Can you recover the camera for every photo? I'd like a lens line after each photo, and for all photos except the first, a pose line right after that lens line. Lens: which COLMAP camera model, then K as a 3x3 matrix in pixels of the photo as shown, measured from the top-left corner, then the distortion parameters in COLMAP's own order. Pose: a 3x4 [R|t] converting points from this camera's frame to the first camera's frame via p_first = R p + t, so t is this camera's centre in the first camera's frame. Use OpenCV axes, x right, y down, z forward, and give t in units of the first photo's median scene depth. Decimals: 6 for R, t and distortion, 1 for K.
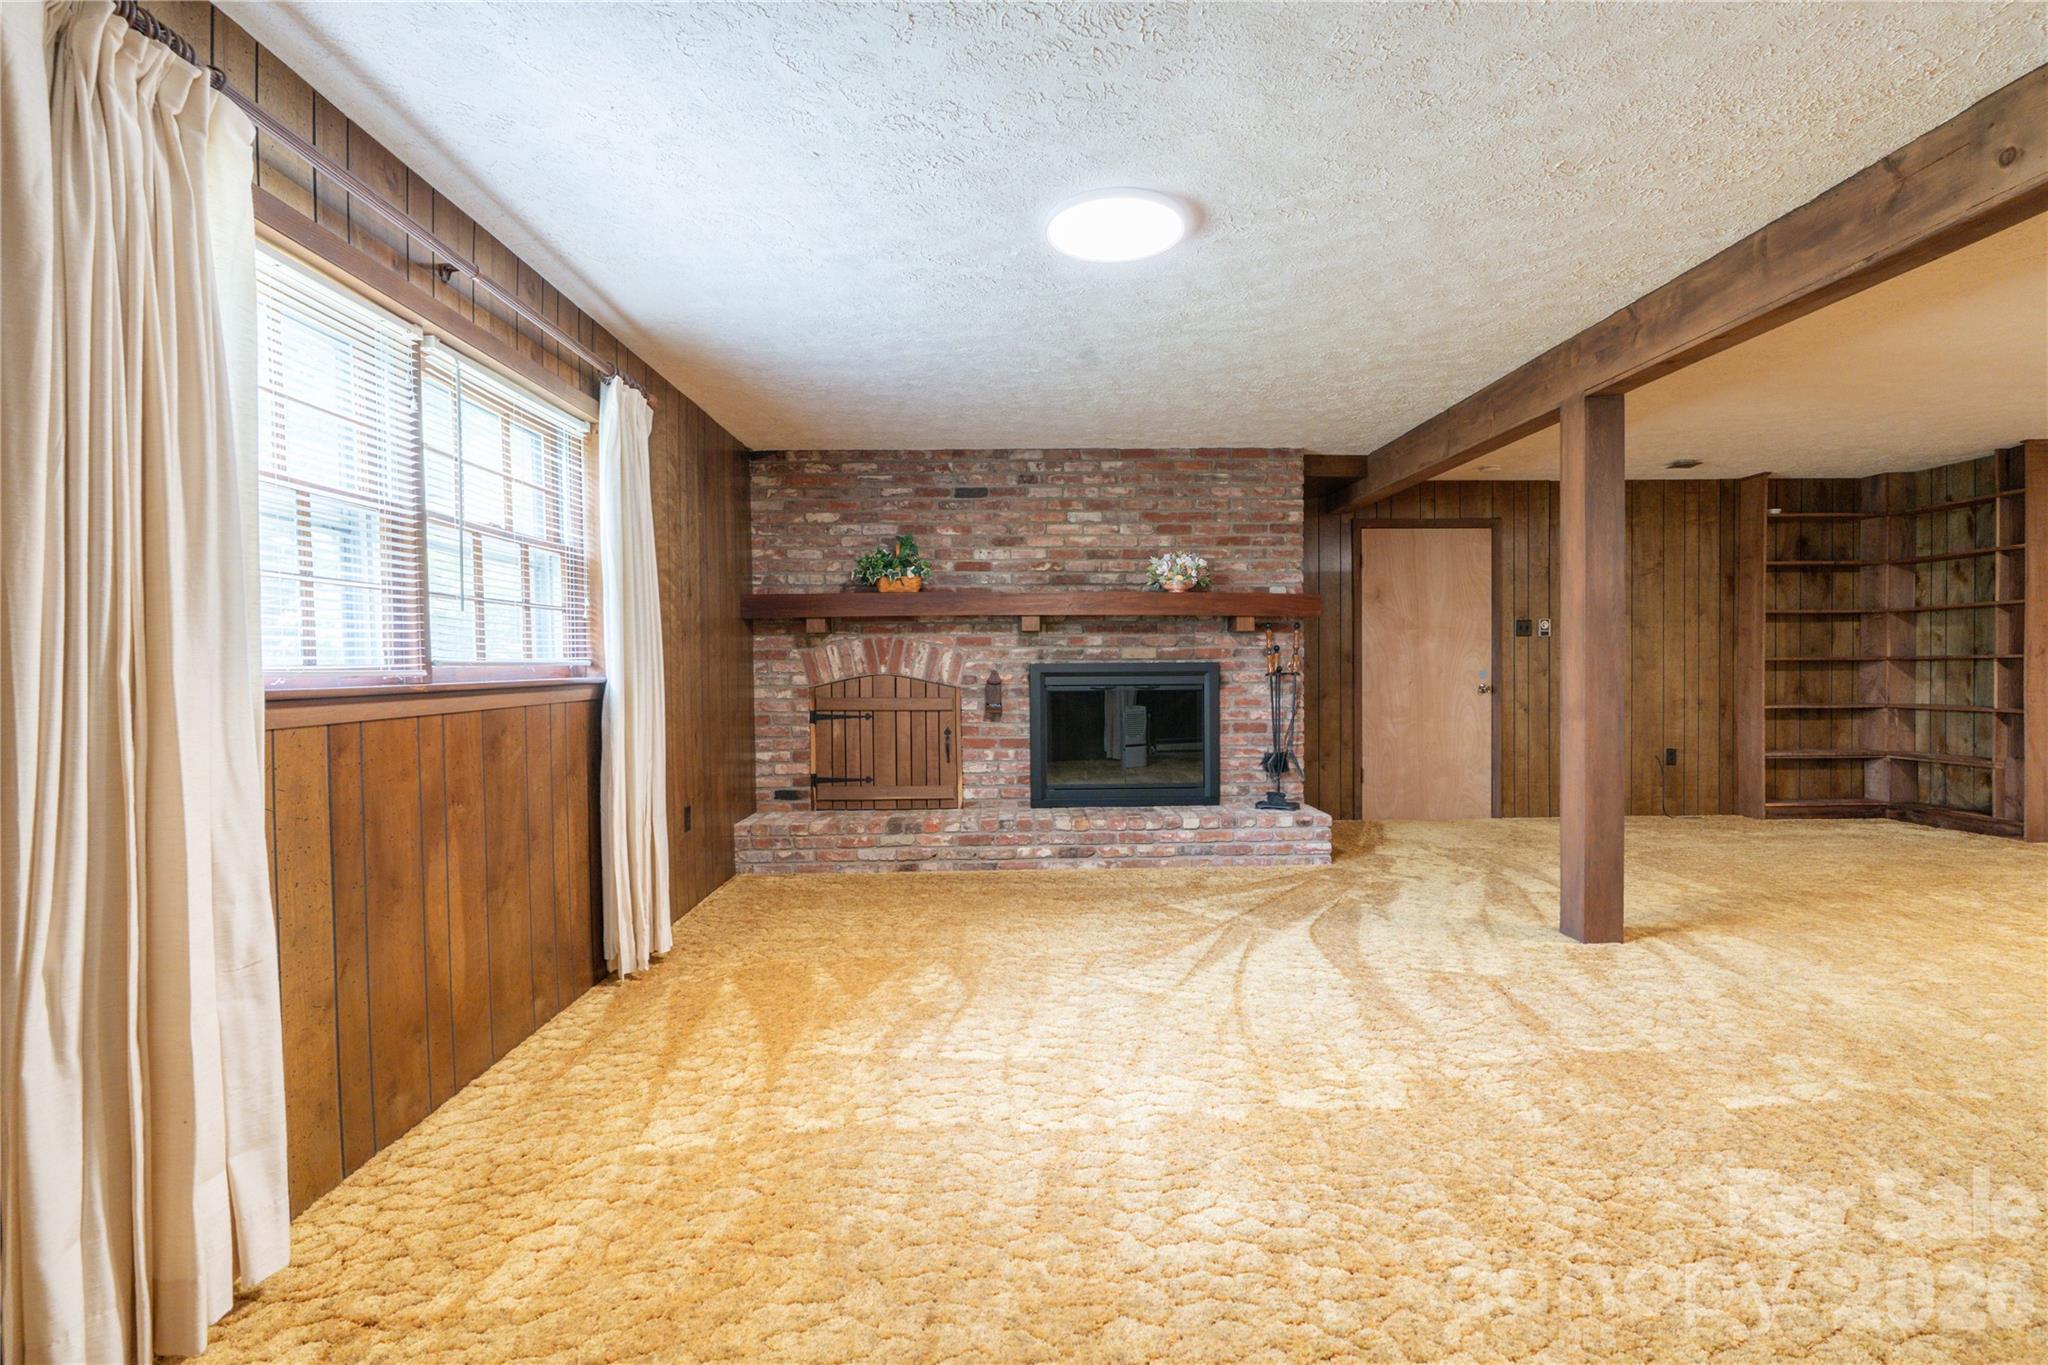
lens RADIAL K [[923.1, 0, 1014.1], [0, 923.1, 681.2], [0, 0, 1]] dist [-0.010237, 0.003963]
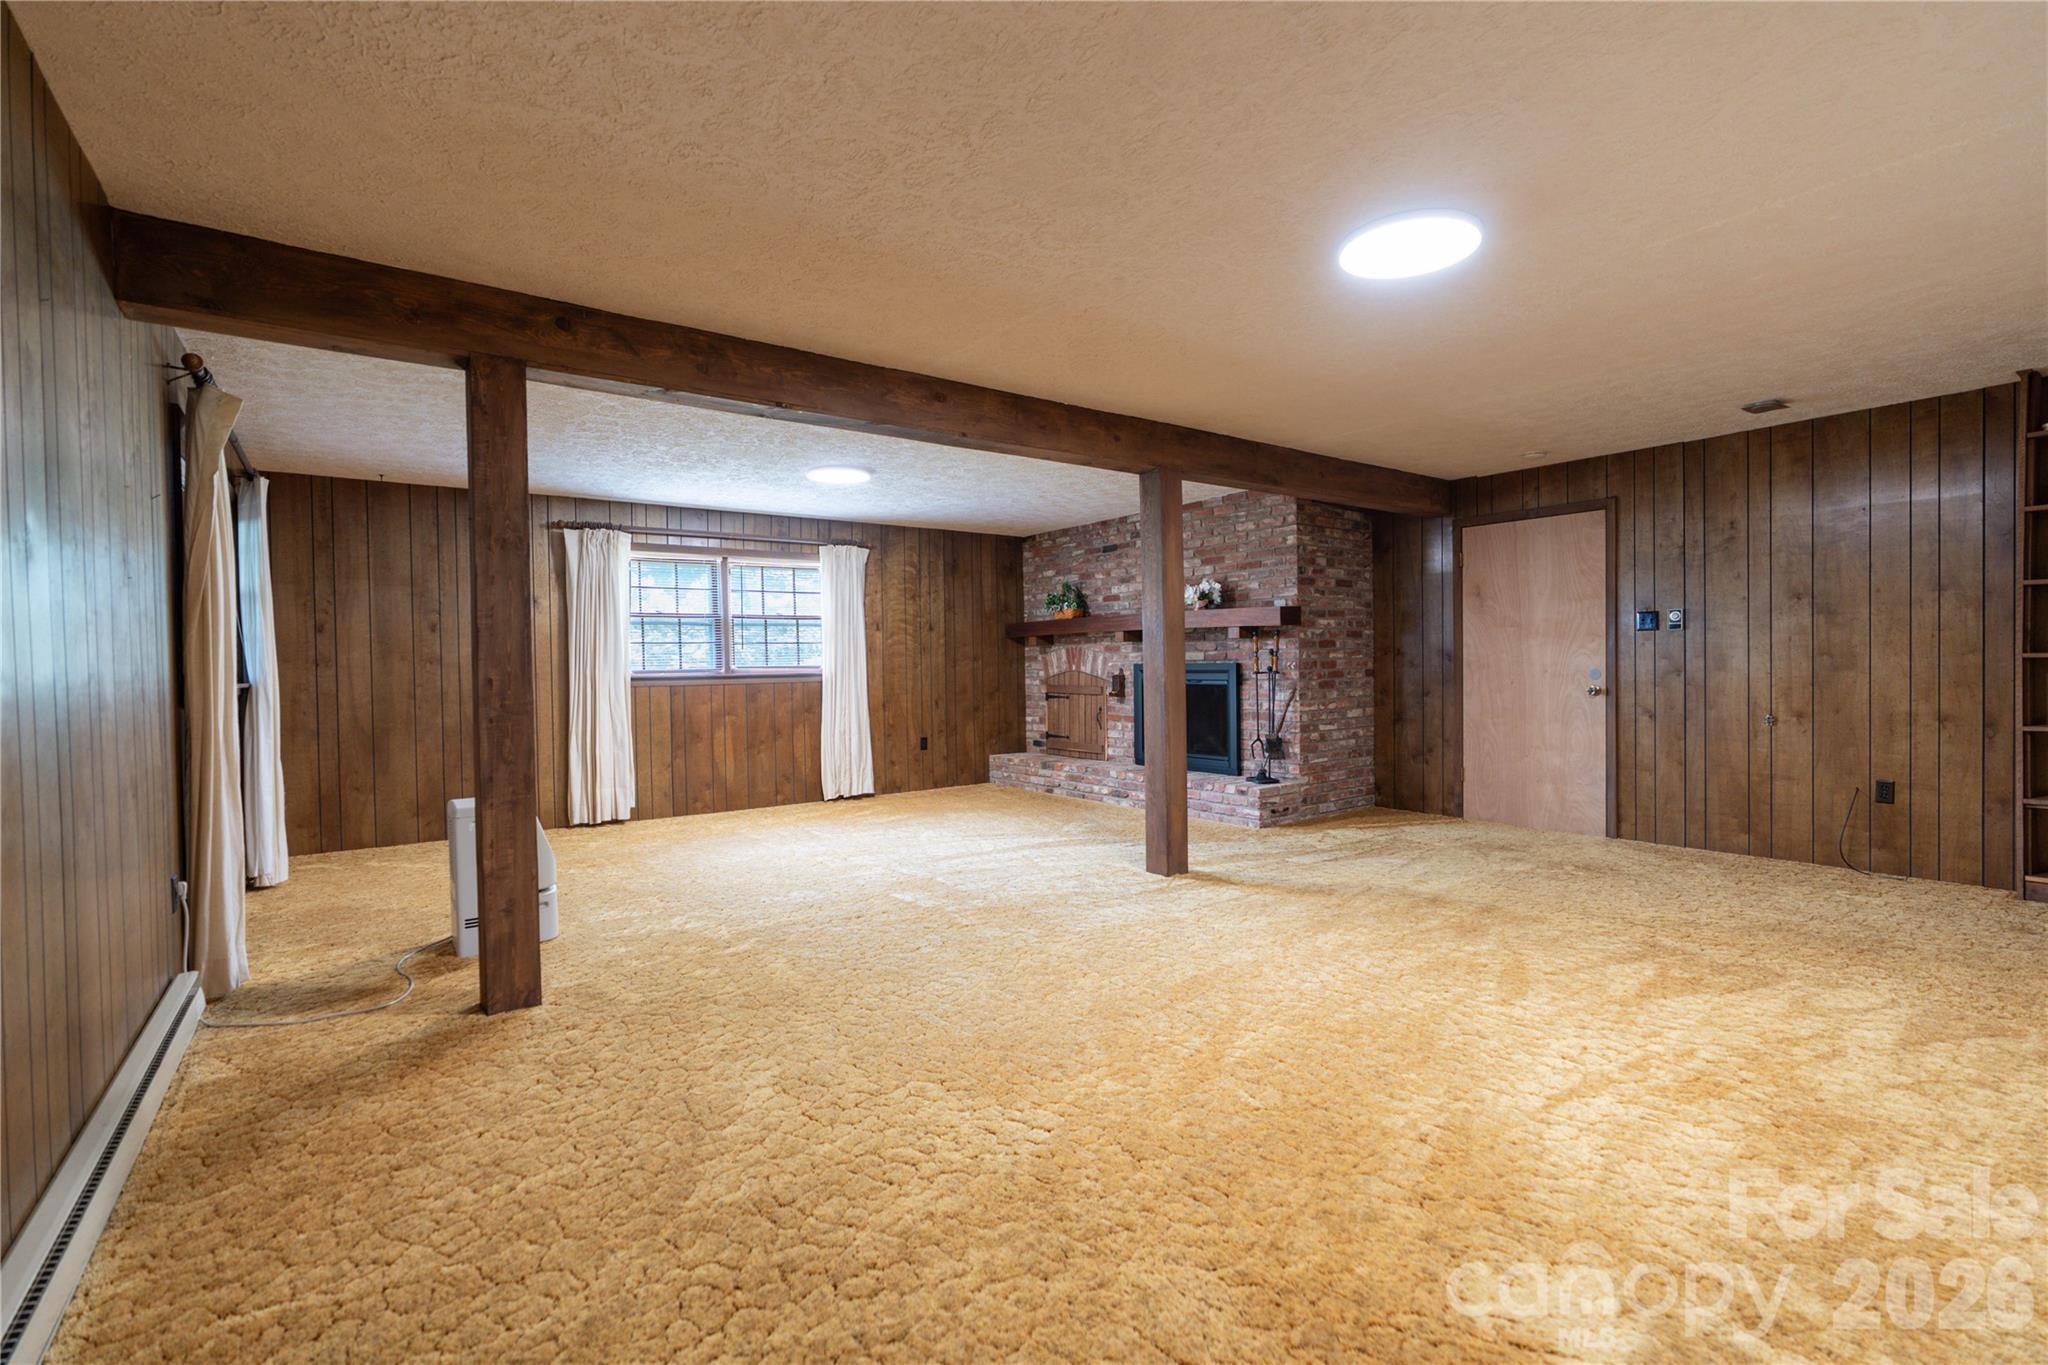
lens RADIAL K [[923.1, 0, 1003.1], [0, 923.1, 673.4], [0, 0, 1]] dist [-0.010237, 0.003963]
pose [[0.554804, 0.009551, -0.831926, 1.090992], [-0.004960, 0.999954, 0.008172, -0.014794], [0.831966, -0.000407, 0.554826, 0.034925]]
